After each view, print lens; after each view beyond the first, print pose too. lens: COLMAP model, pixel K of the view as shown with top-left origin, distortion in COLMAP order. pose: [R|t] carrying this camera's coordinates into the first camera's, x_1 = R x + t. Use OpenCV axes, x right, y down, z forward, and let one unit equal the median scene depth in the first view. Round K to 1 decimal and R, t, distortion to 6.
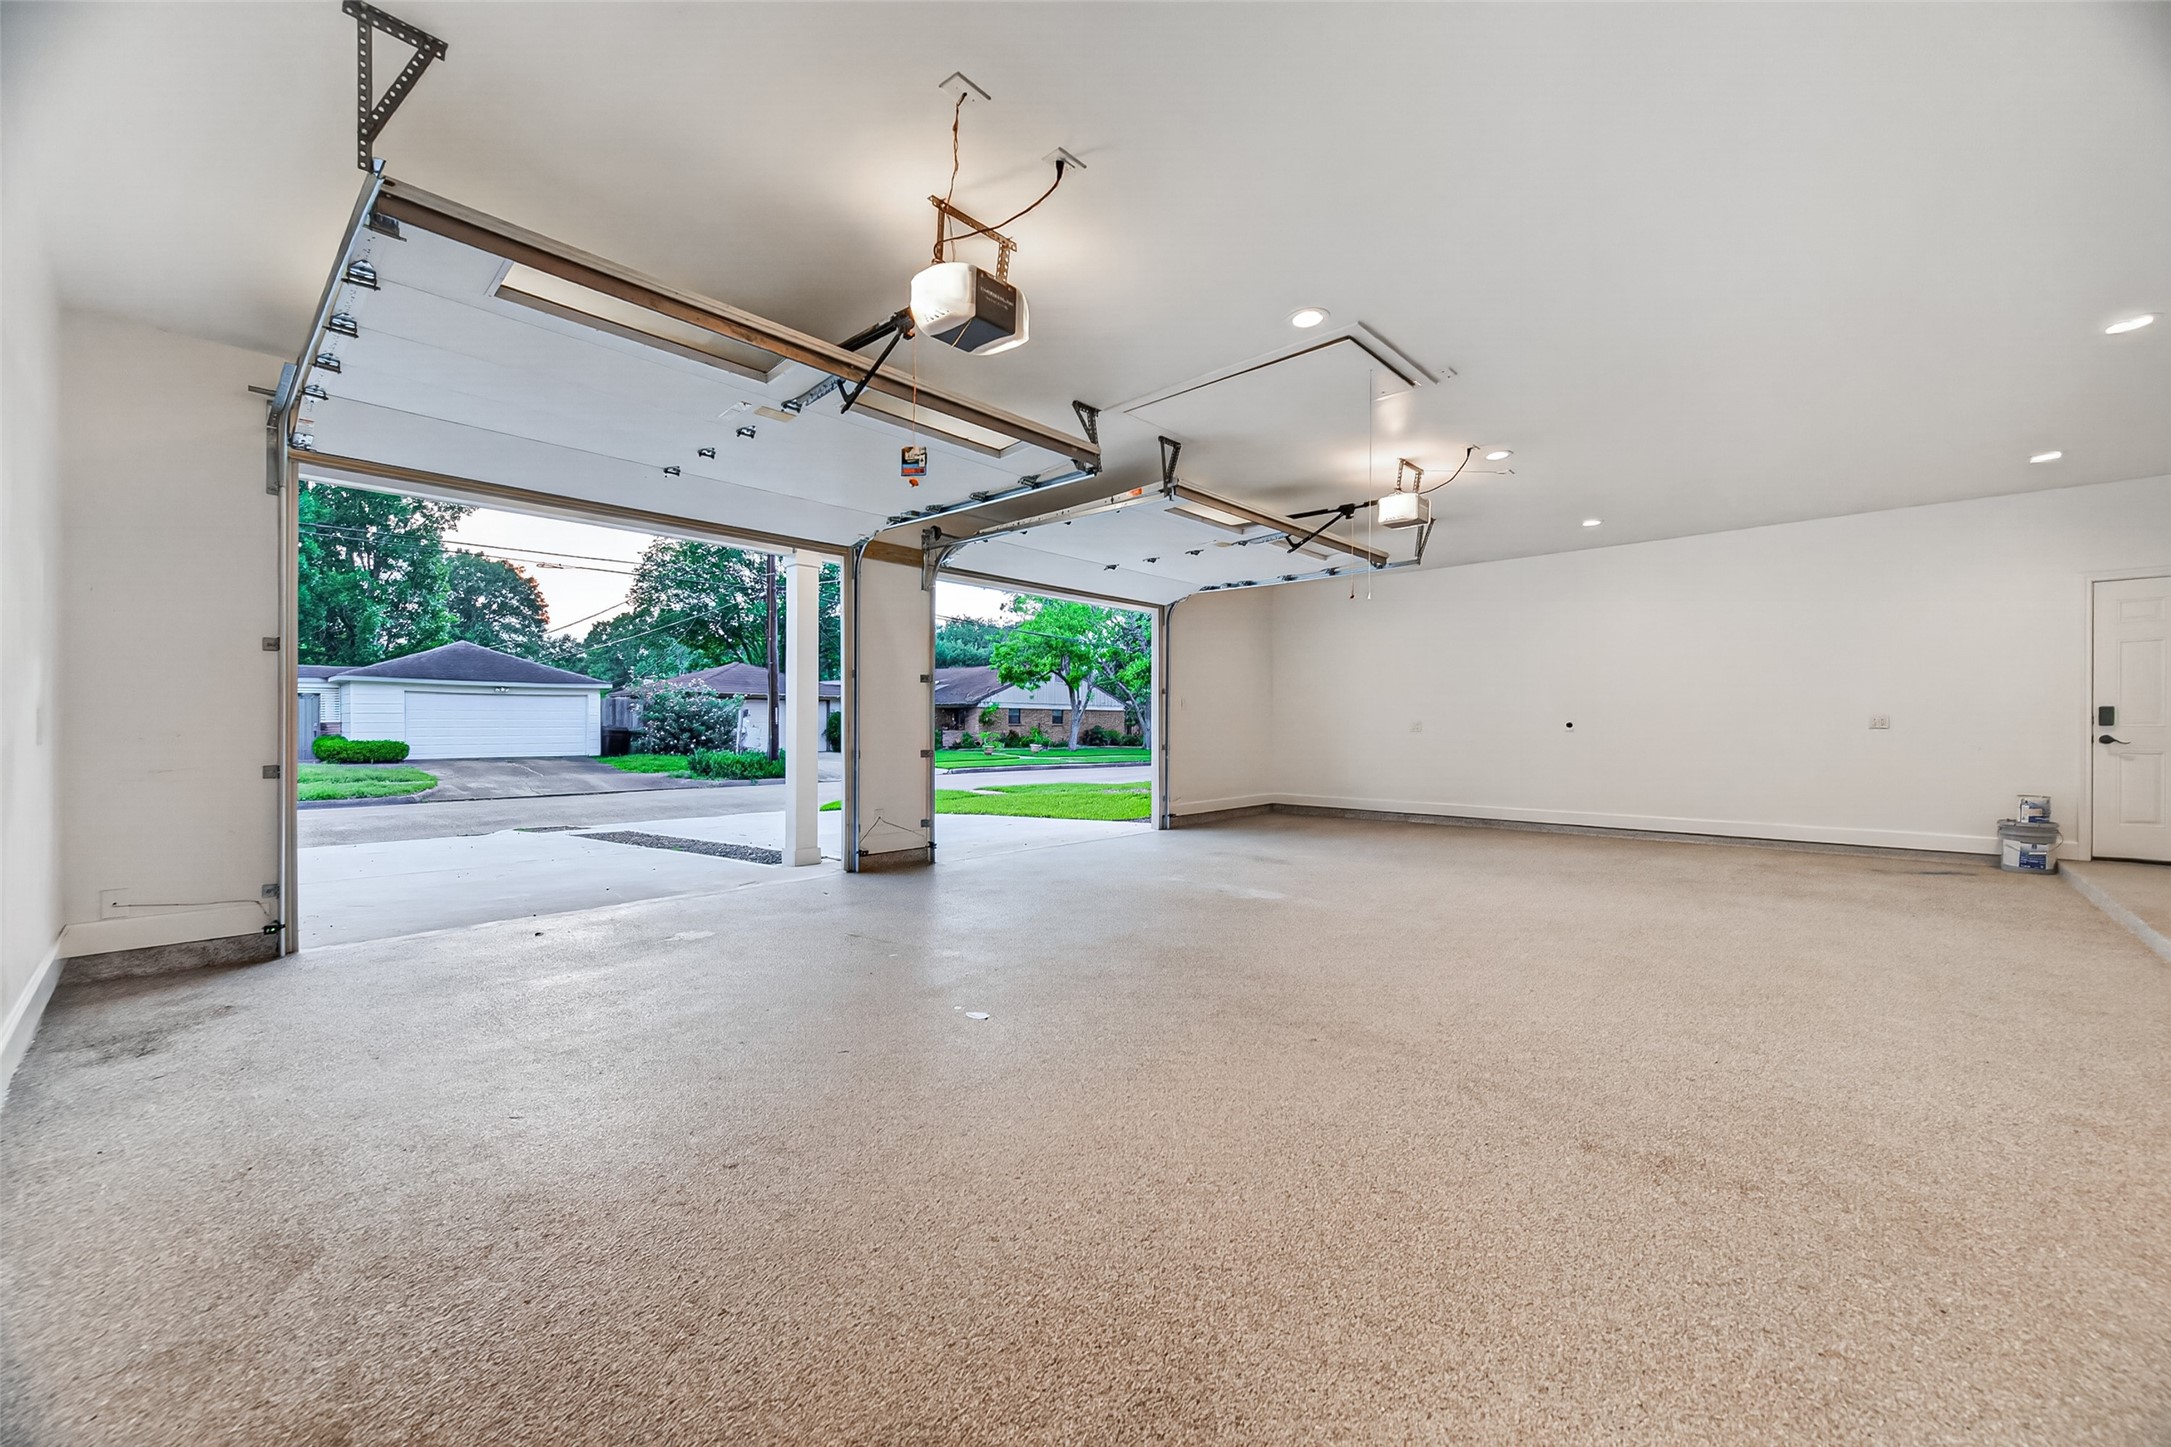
lens RADIAL K [[843.4, 0, 1086.9], [0, 843.4, 728.4], [0, 0, 1]] dist [0.004177, -0.001843]
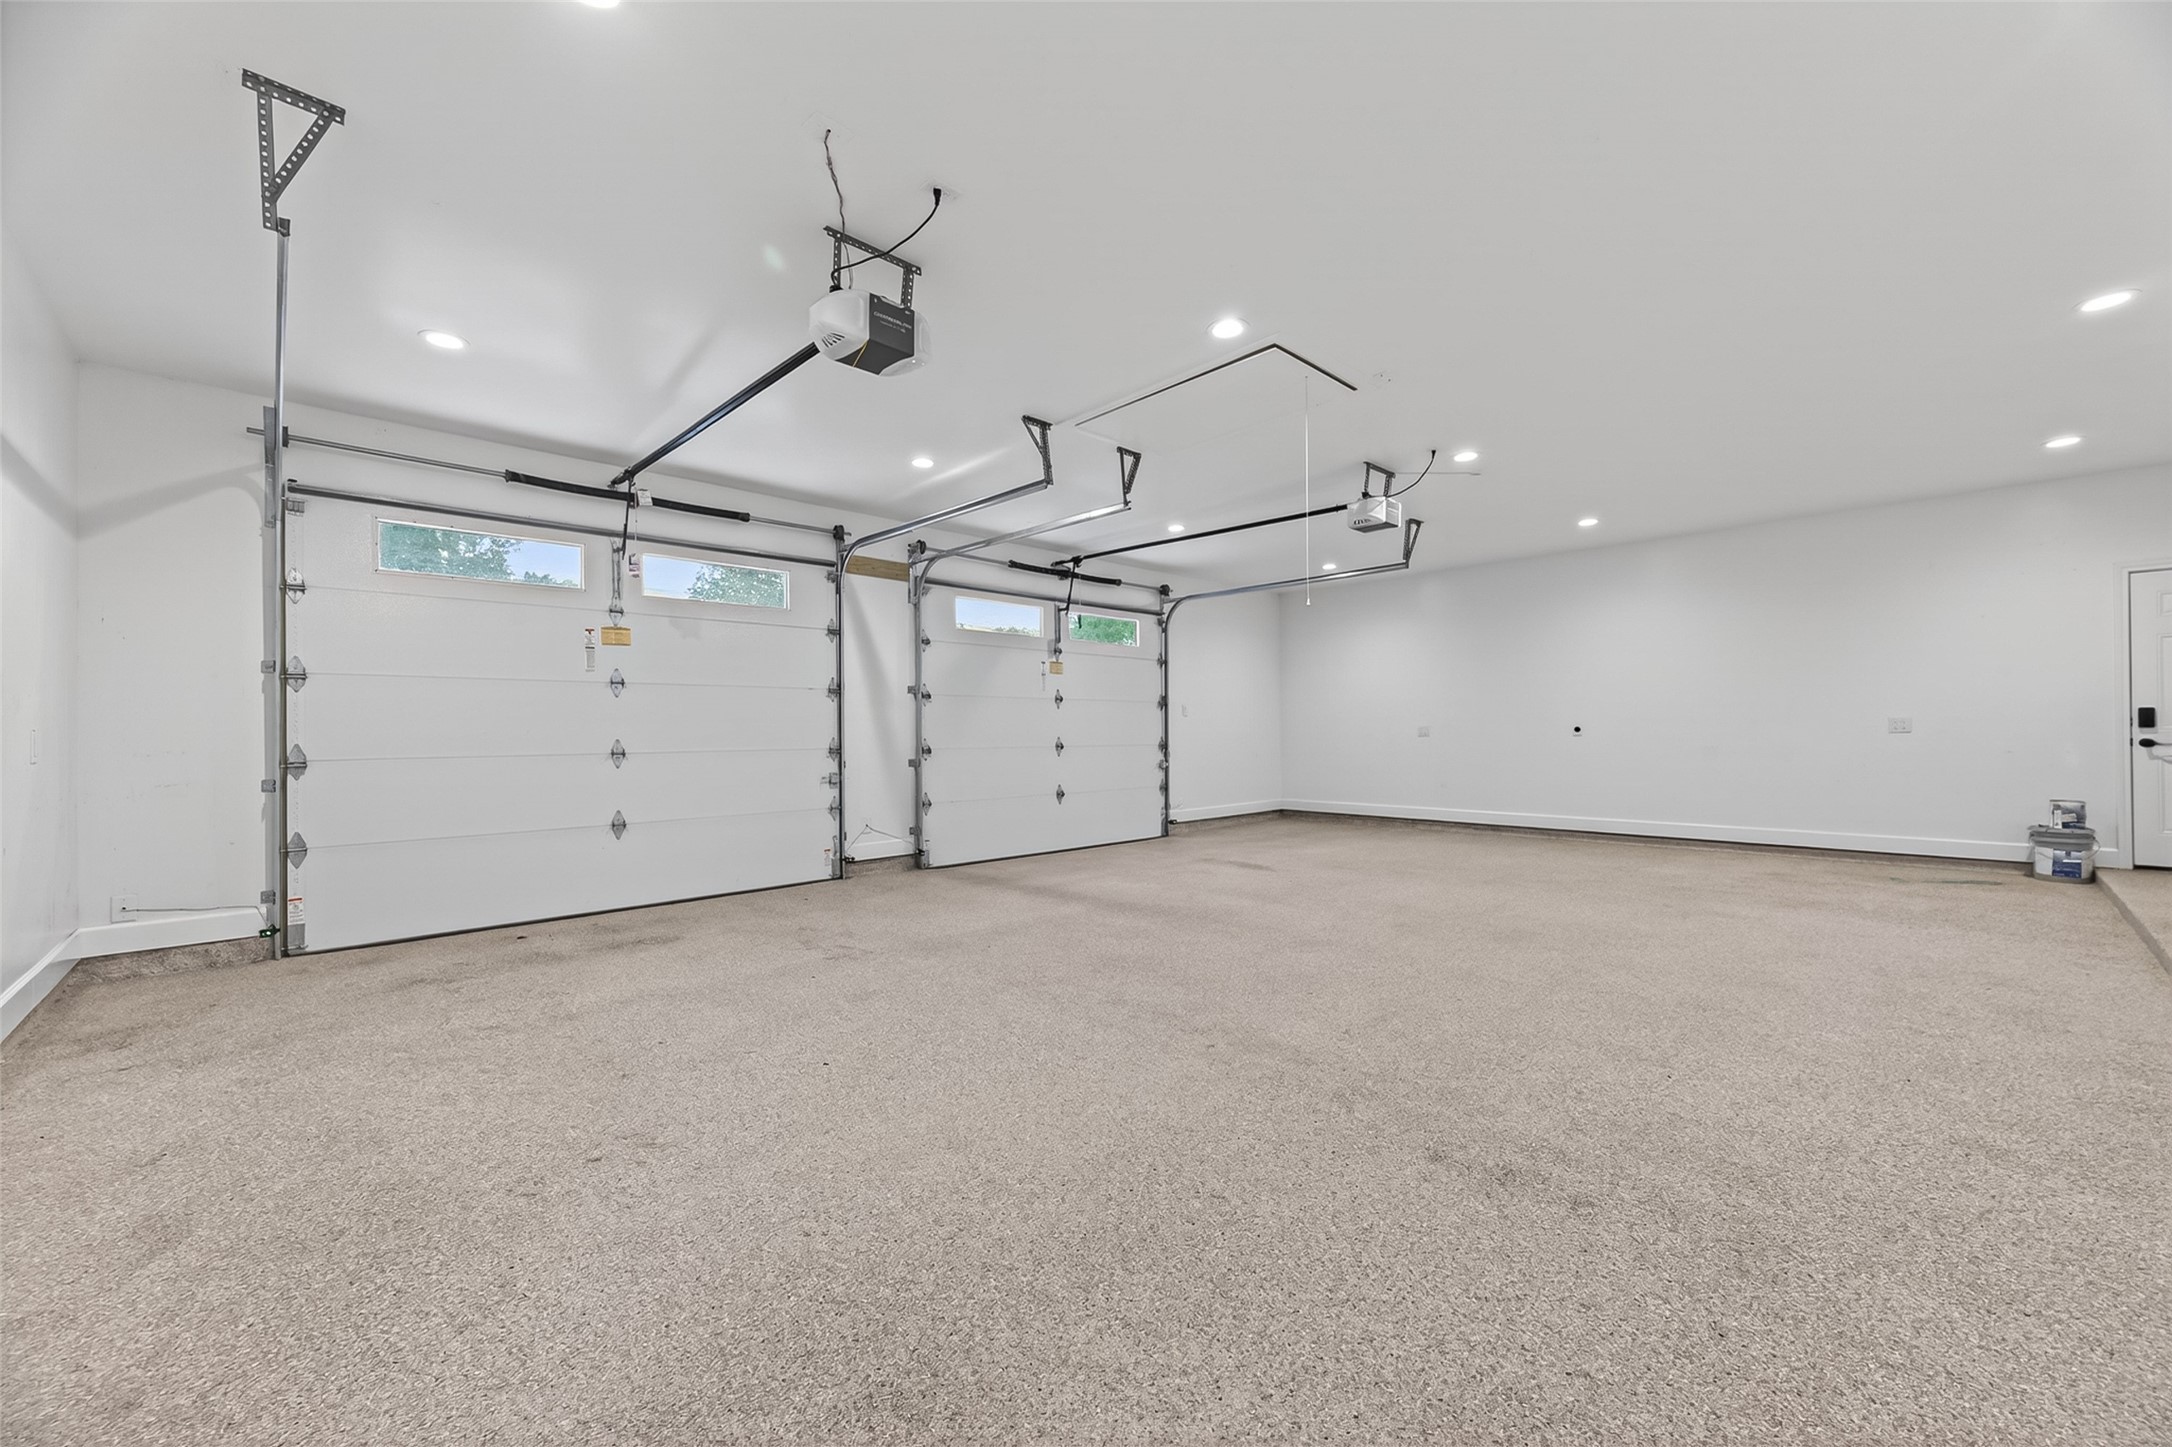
lens RADIAL K [[843.8, 0, 1158.9], [0, 843.8, 729.1], [0, 0, 1]] dist [0.004177, -0.001843]
pose [[0.998117, -0.008794, -0.060709, 0.265765], [0.008388, 0.999941, -0.006942, -0.001983], [0.060766, 0.006420, 0.998131, -0.007049]]
